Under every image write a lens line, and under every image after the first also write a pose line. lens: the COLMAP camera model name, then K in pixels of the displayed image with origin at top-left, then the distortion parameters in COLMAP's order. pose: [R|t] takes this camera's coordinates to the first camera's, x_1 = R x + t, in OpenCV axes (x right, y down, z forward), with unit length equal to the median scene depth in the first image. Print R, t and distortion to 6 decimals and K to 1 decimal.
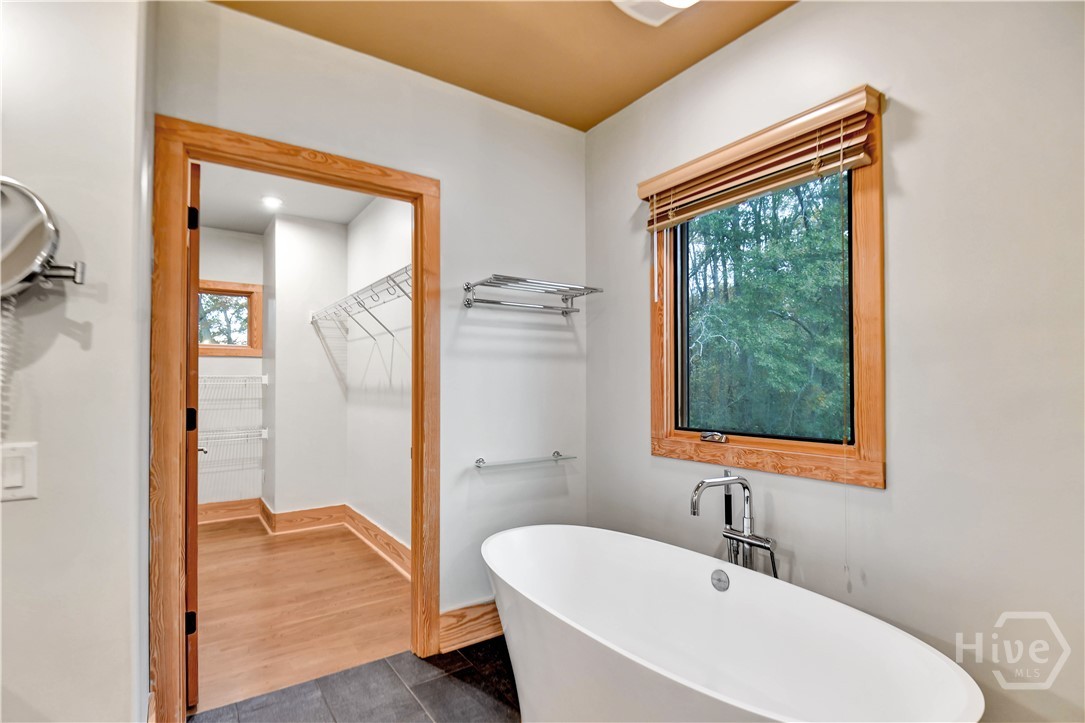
lens RADIAL K [[512.0, 0, 545.0], [0, 512.0, 374.9], [0, 0, 1]] dist [0.029528, -0.030880]
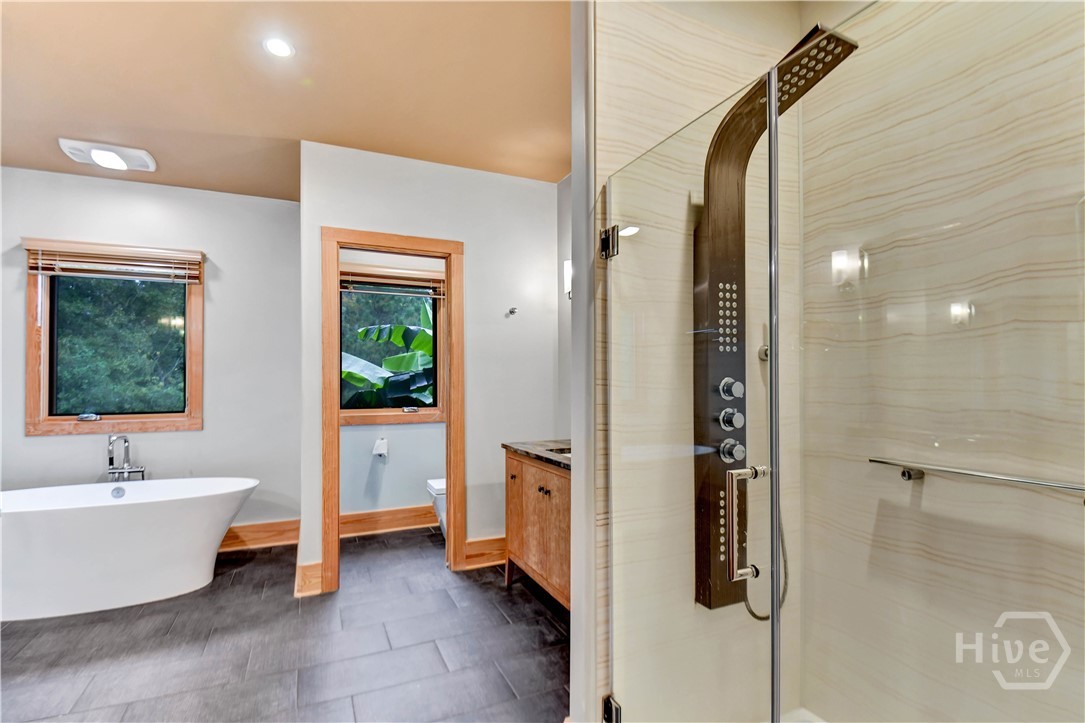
lens RADIAL K [[520.1, 0, 540.4], [0, 520.1, 376.5], [0, 0, 1]] dist [0.030849, -0.033561]
pose [[0.204444, 0.012832, 0.978794, -0.742172], [-0.012011, 0.999872, -0.010600, -0.004038], [-0.978805, -0.009590, 0.204572, -0.528068]]
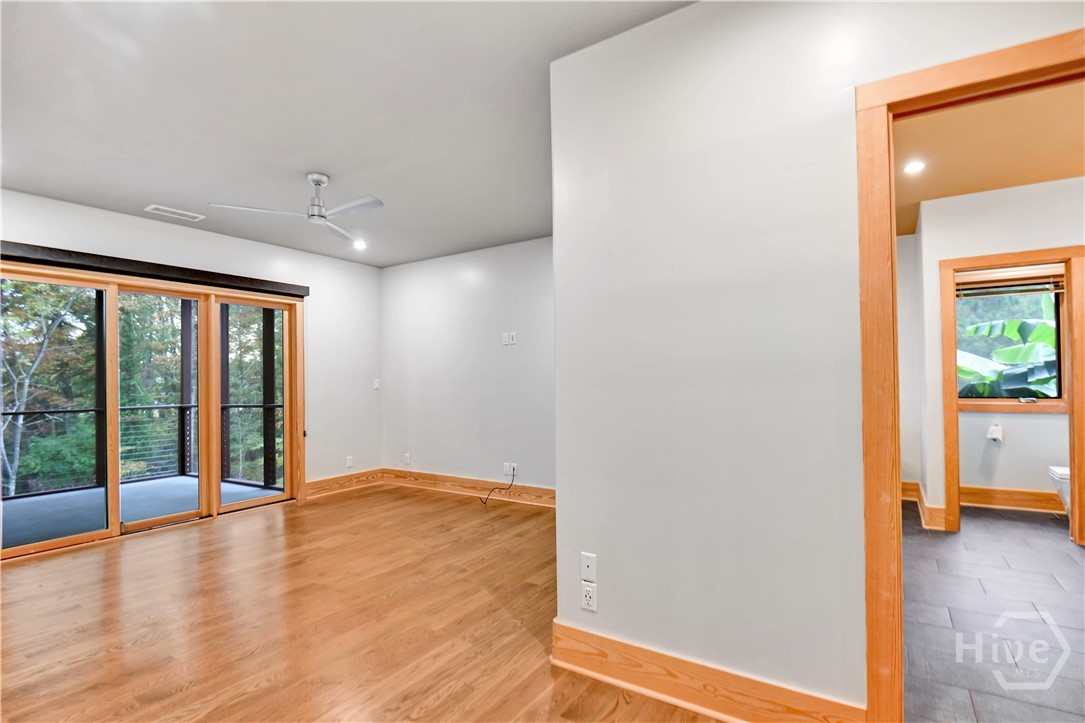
lens RADIAL K [[521.8, 0, 549.4], [0, 521.8, 377.1], [0, 0, 1]] dist [0.001170, -0.009953]
pose [[0.932575, -0.006615, 0.360914, -1.322889], [0.004672, 0.999970, 0.006254, -0.008599], [-0.360945, -0.004146, 0.932578, -0.823094]]
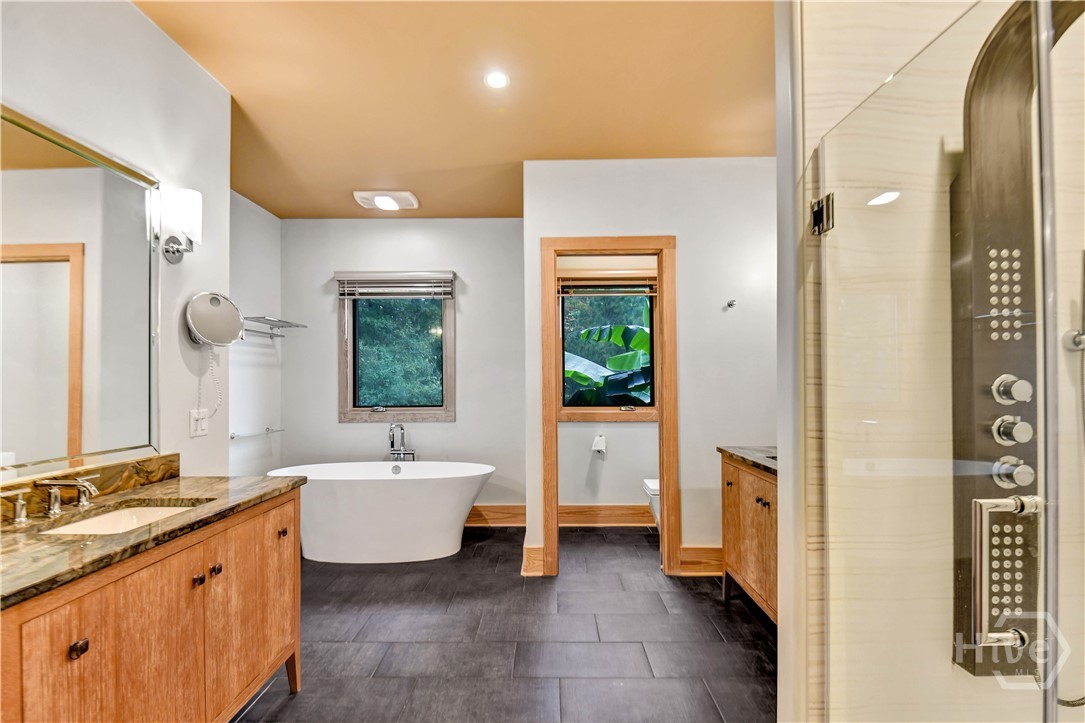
lens RADIAL K [[520.1, 0, 540.4], [0, 520.1, 376.5], [0, 0, 1]] dist [0.030849, -0.033561]
pose [[0.600840, 0.008388, 0.799326, -0.712920], [-0.009355, 0.999950, -0.003462, -0.004738], [-0.799315, -0.005398, 0.600888, -0.563751]]
